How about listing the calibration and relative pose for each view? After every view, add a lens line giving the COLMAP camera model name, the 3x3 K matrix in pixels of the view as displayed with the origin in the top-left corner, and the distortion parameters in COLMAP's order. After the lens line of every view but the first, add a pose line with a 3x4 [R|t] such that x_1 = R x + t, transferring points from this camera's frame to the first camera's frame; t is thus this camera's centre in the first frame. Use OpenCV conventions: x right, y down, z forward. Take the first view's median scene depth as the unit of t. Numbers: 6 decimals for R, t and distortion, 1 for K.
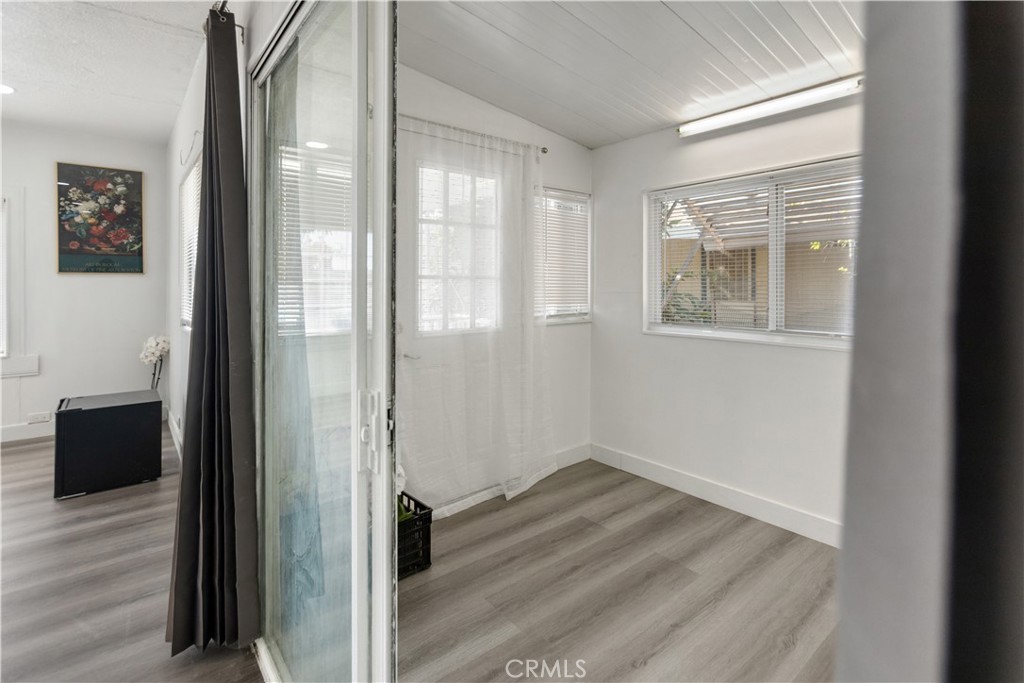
lens RADIAL K [[474.3, 0, 515.2], [0, 474.3, 287.7], [0, 0, 1]] dist [0.002800, 0.000878]
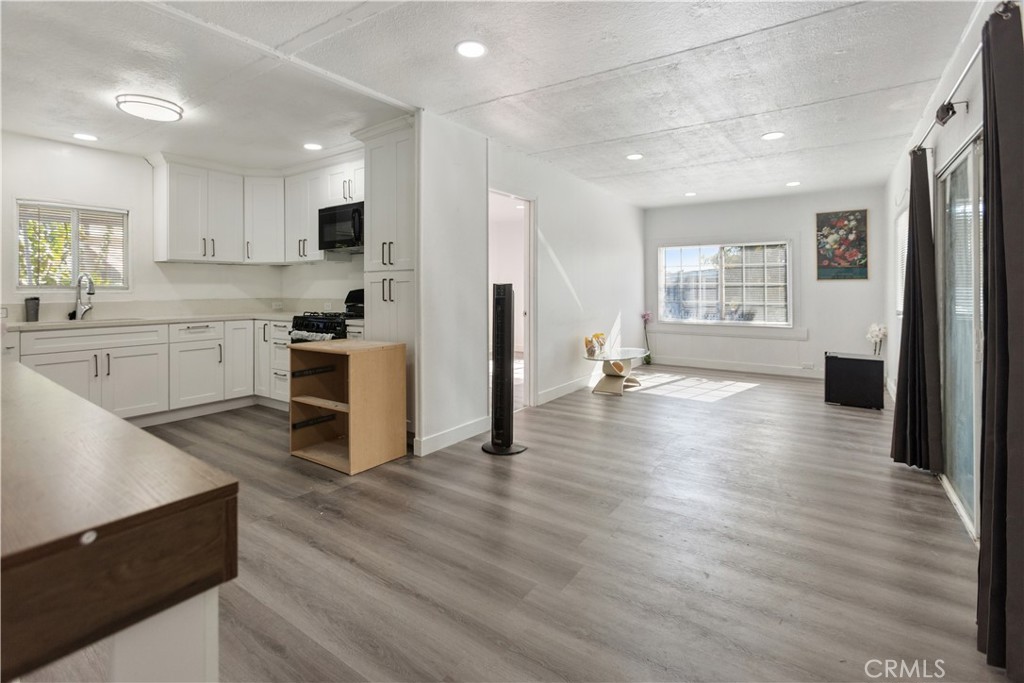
lens RADIAL K [[474.3, 0, 515.2], [0, 474.3, 287.7], [0, 0, 1]] dist [0.002800, 0.000878]
pose [[0.284237, -0.002959, -0.958749, 0.319360], [0.000794, 0.999996, -0.002851, -0.000859], [0.958754, 0.000049, 0.284239, -0.469247]]
